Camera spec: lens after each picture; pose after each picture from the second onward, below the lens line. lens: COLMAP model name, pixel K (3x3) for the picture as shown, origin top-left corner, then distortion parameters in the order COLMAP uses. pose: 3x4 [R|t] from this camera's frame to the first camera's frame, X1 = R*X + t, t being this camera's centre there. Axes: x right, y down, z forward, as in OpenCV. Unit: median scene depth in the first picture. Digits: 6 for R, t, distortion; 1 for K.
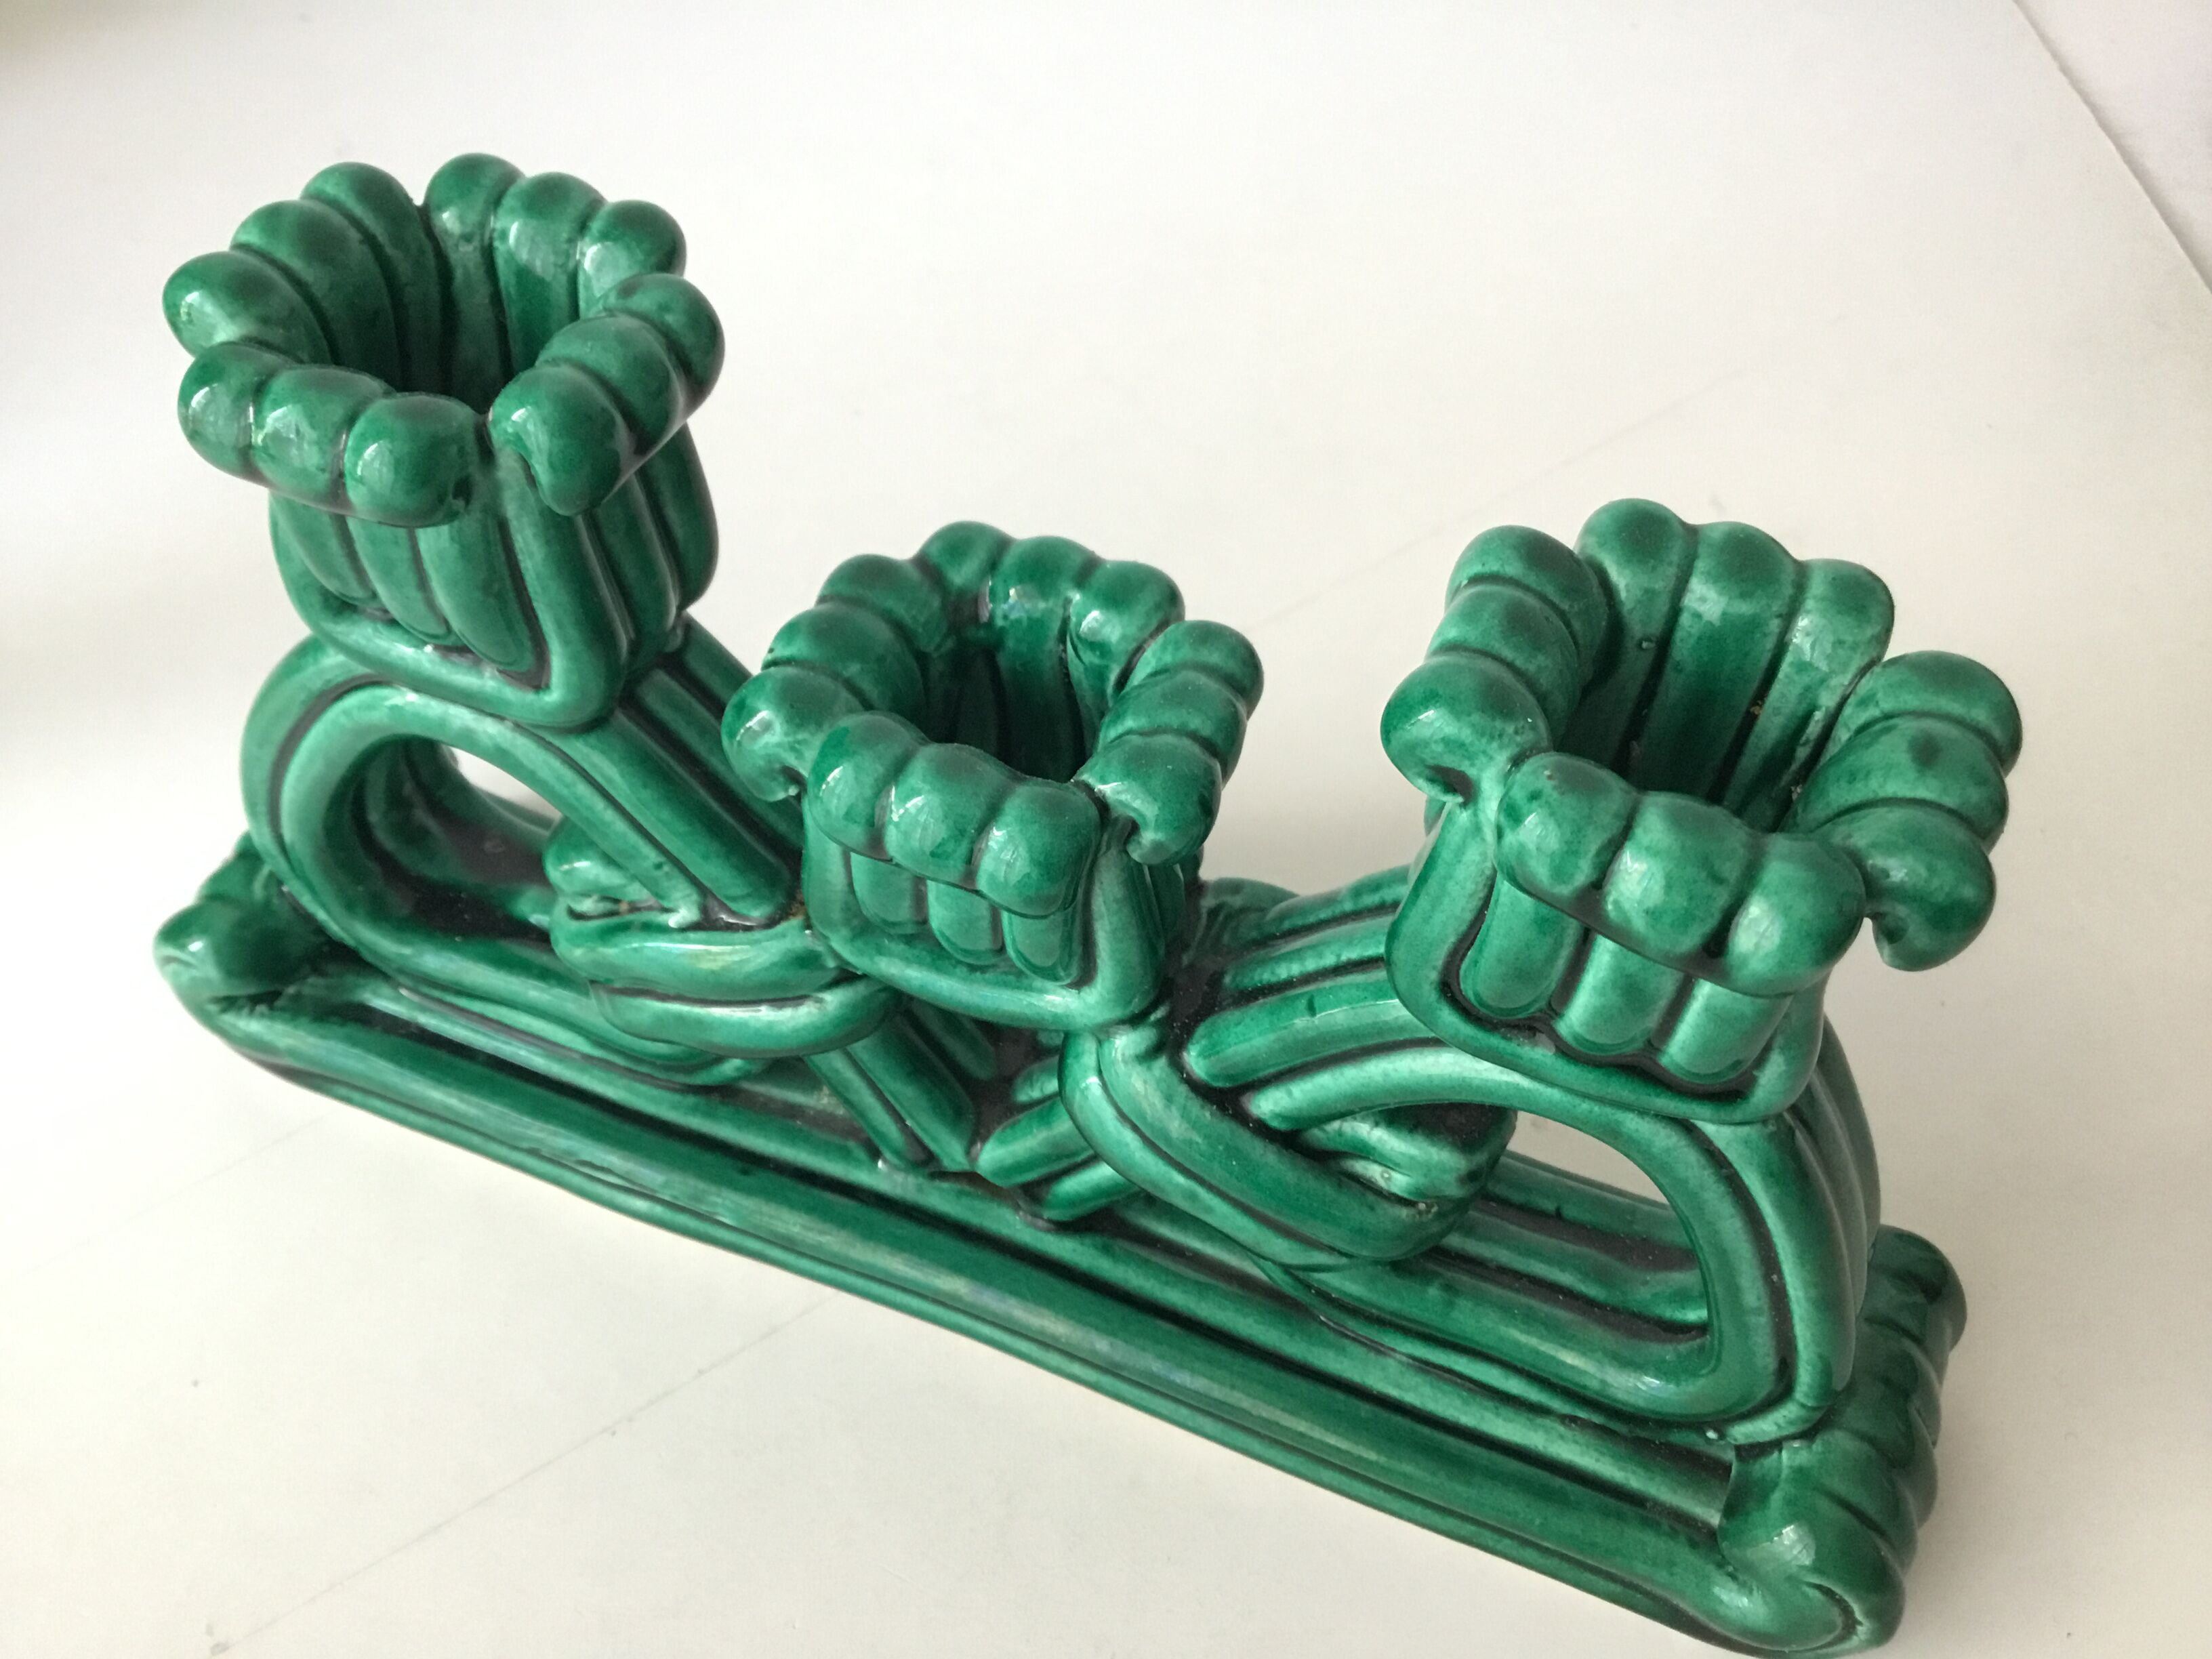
lens RADIAL K [[2088.4, 0, 1115.7], [0, 2088.4, 832.4], [0, 0, 1]] dist [0.137780, -0.356356]
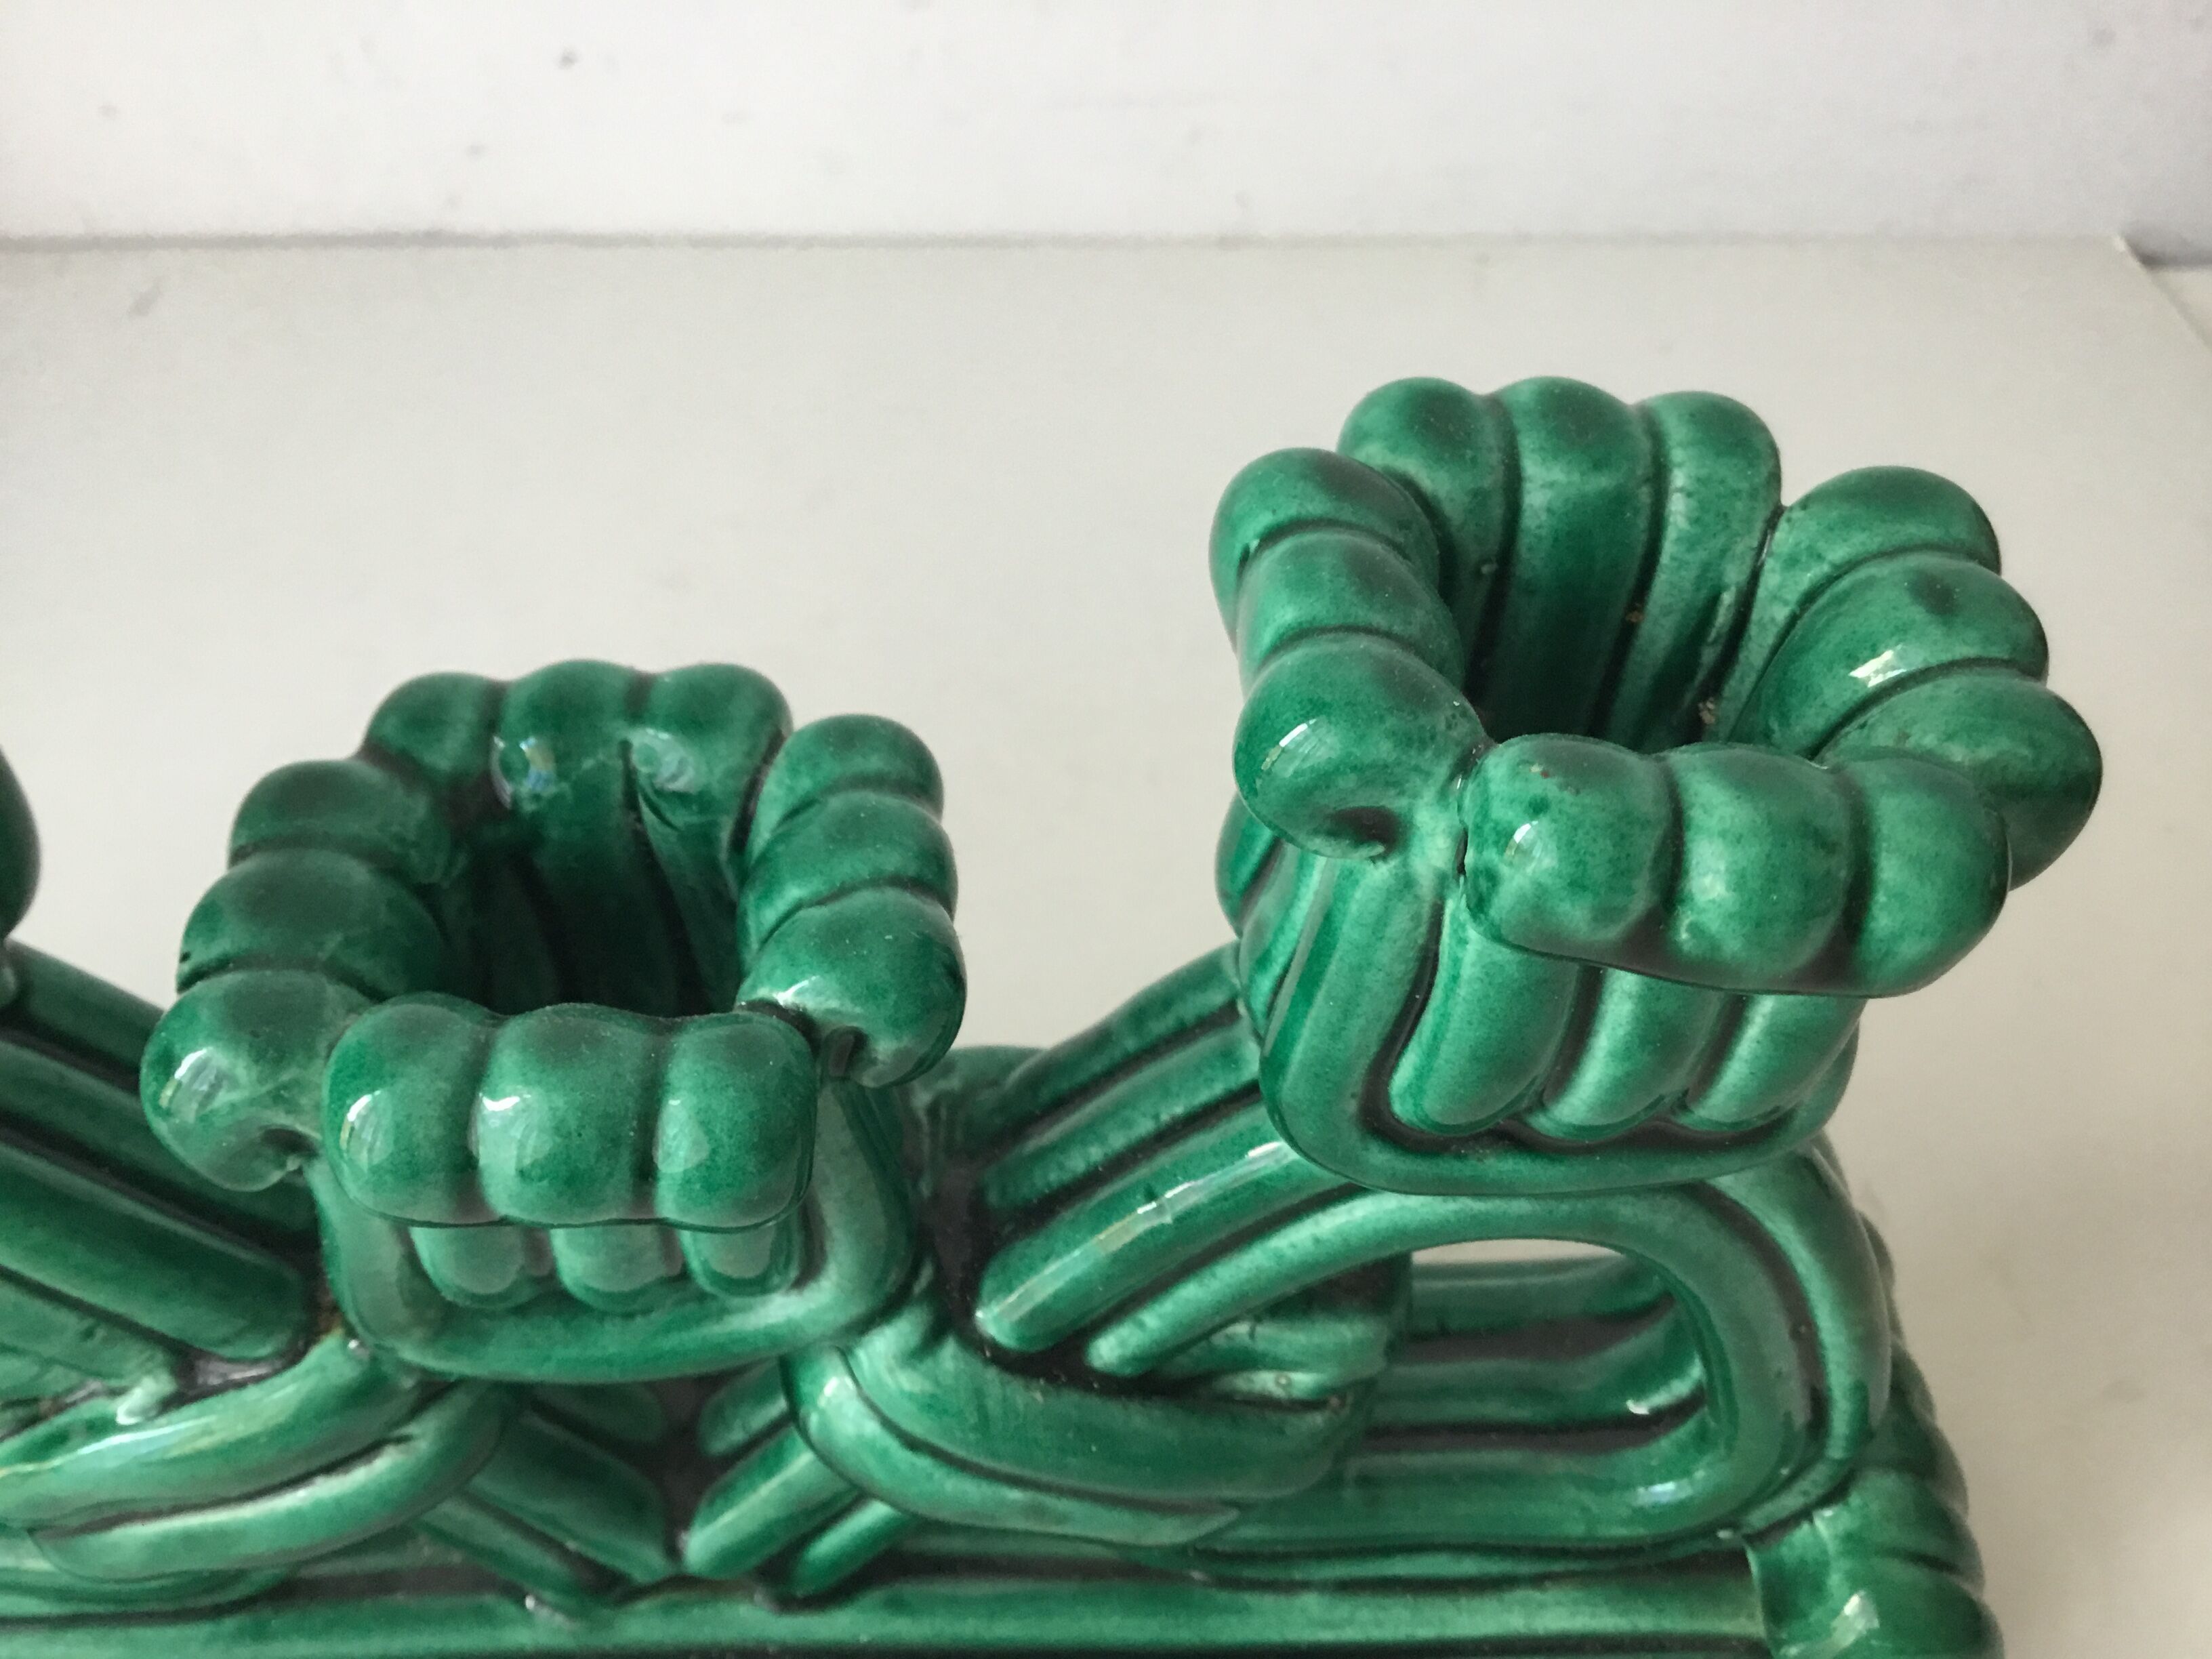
lens RADIAL K [[2088.4, 0, 1115.7], [0, 2088.4, 832.4], [0, 0, 1]] dist [0.137780, -0.356356]
pose [[0.909329, -0.294188, 0.294235, -0.086048], [0.305392, 0.952191, 0.008233, -0.042555], [-0.282590, 0.082371, 0.955698, 0.320300]]
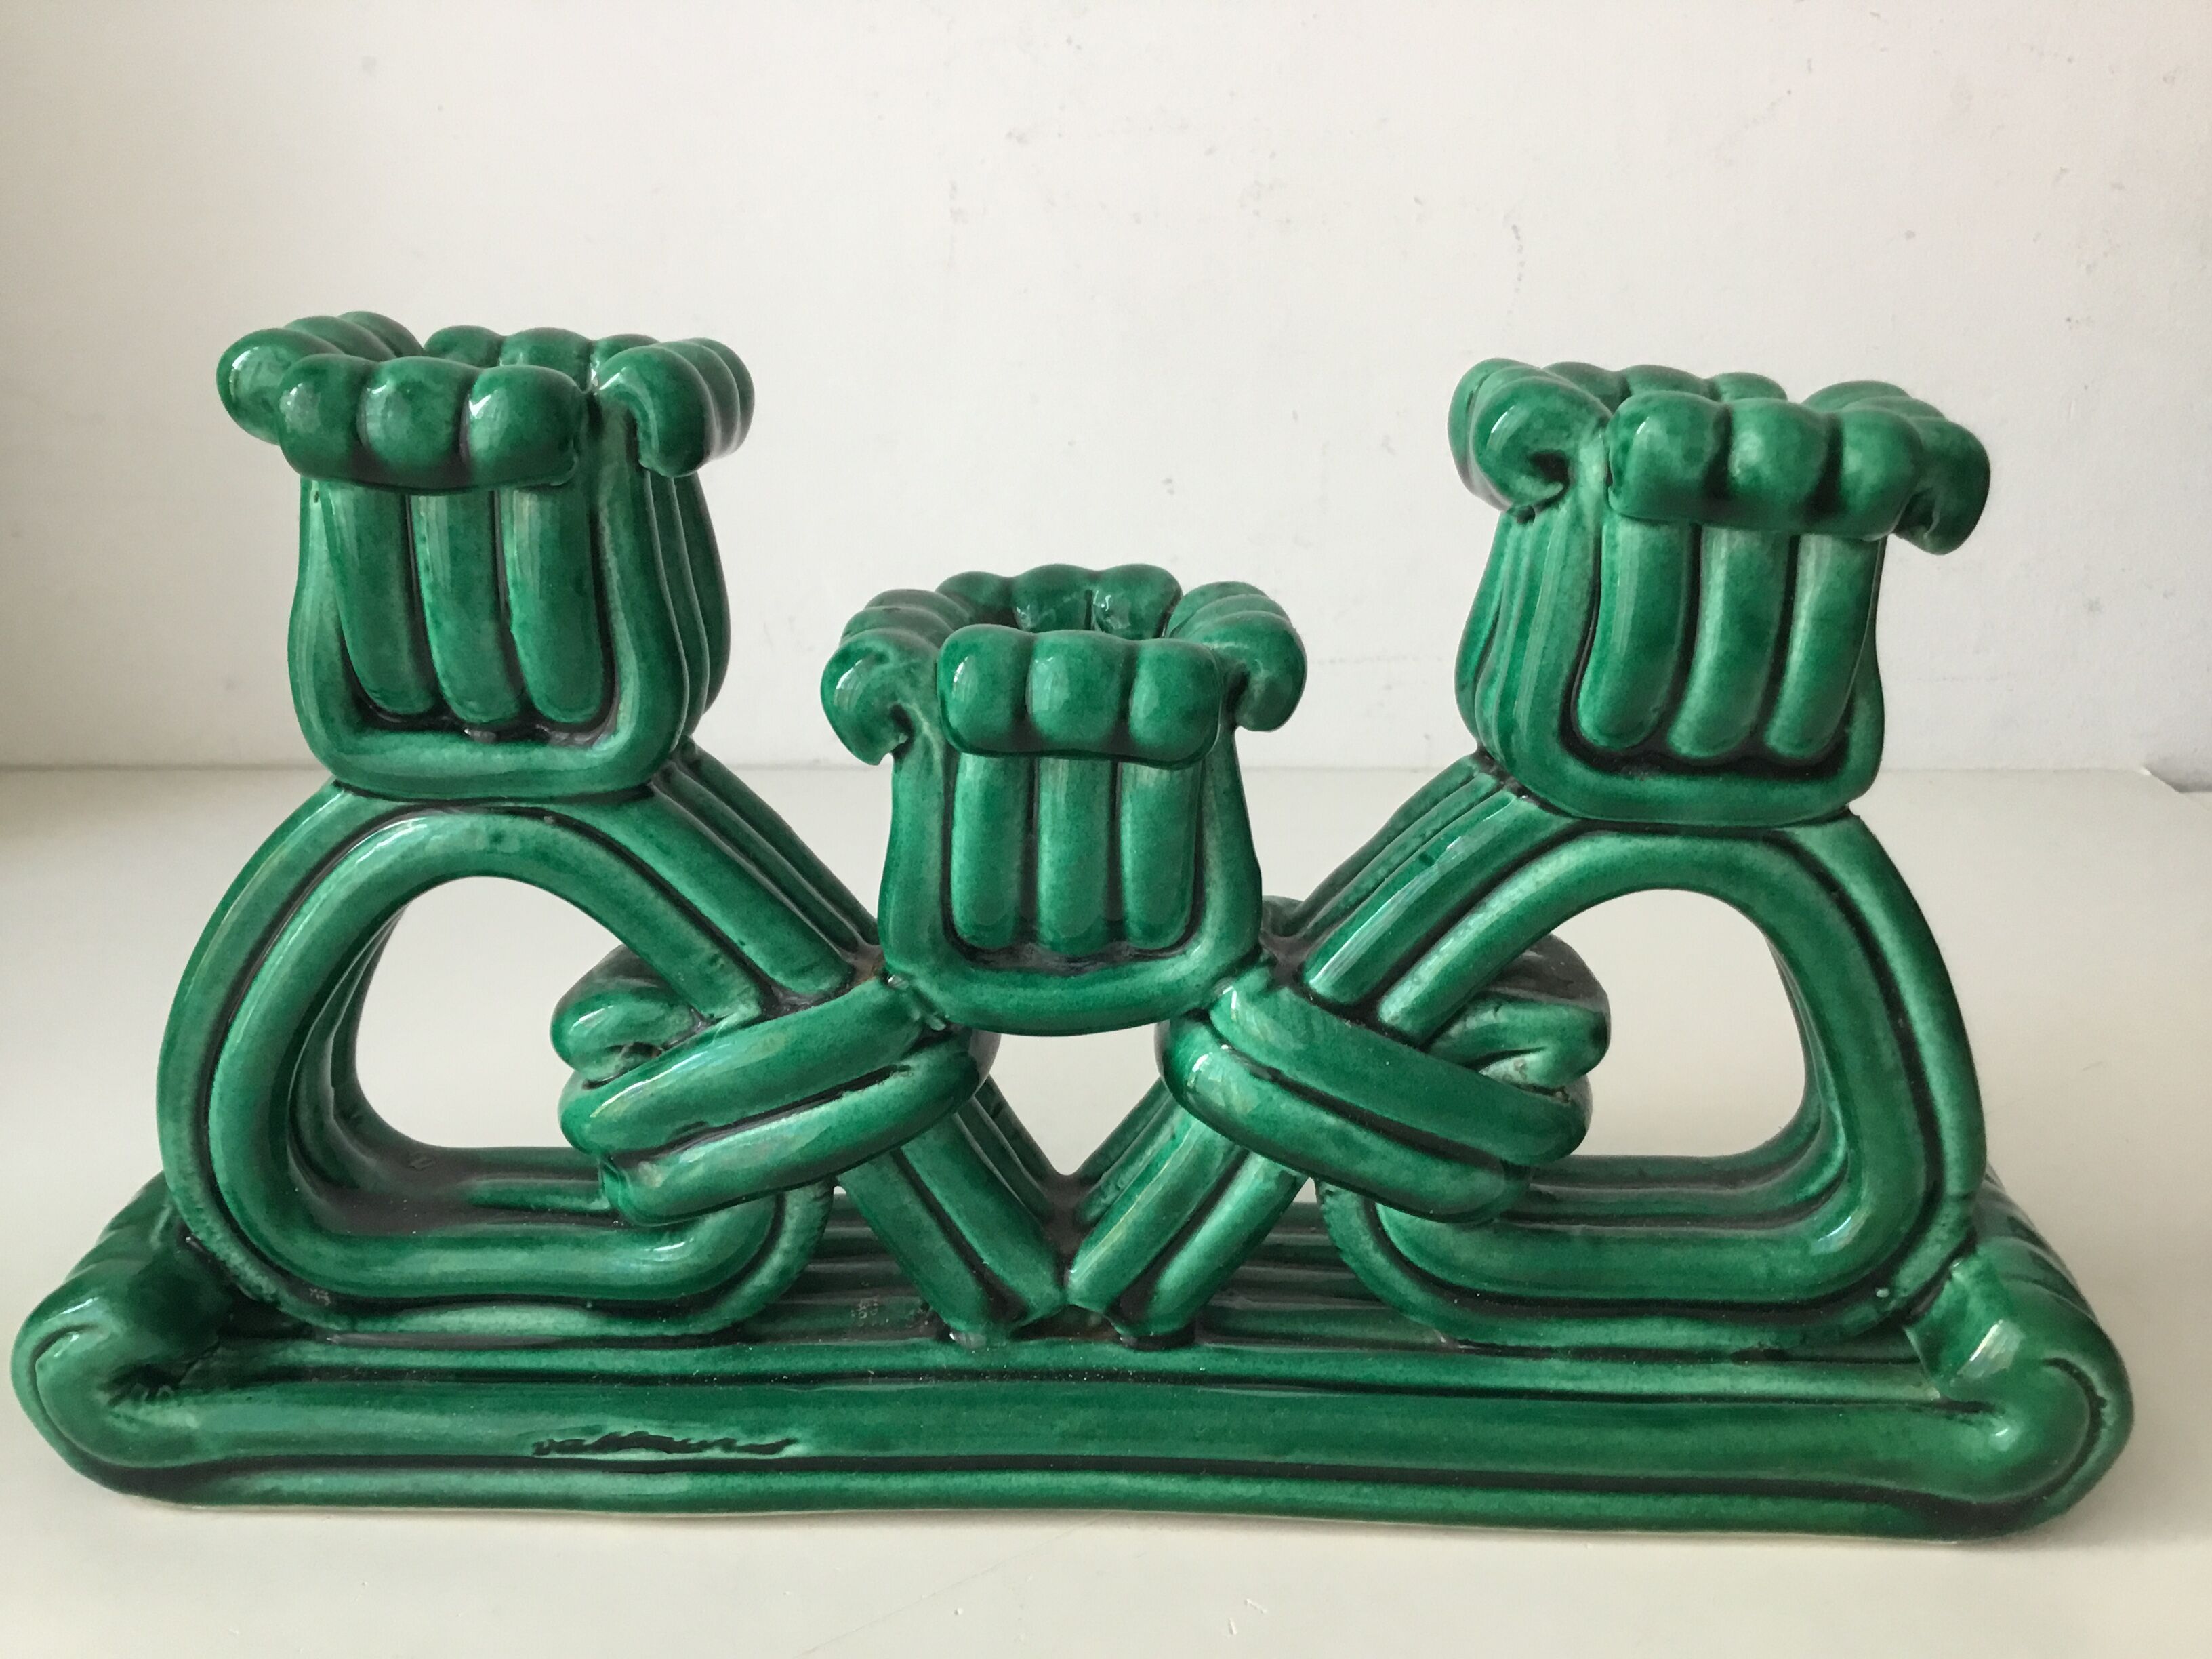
lens RADIAL K [[2088.4, 0, 1115.7], [0, 2088.4, 832.4], [0, 0, 1]] dist [0.137780, -0.356356]
pose [[0.934917, -0.140571, 0.325837, -0.382856], [0.282499, 0.850515, -0.443643, 0.483220], [-0.214766, 0.506818, 0.834872, 0.151414]]
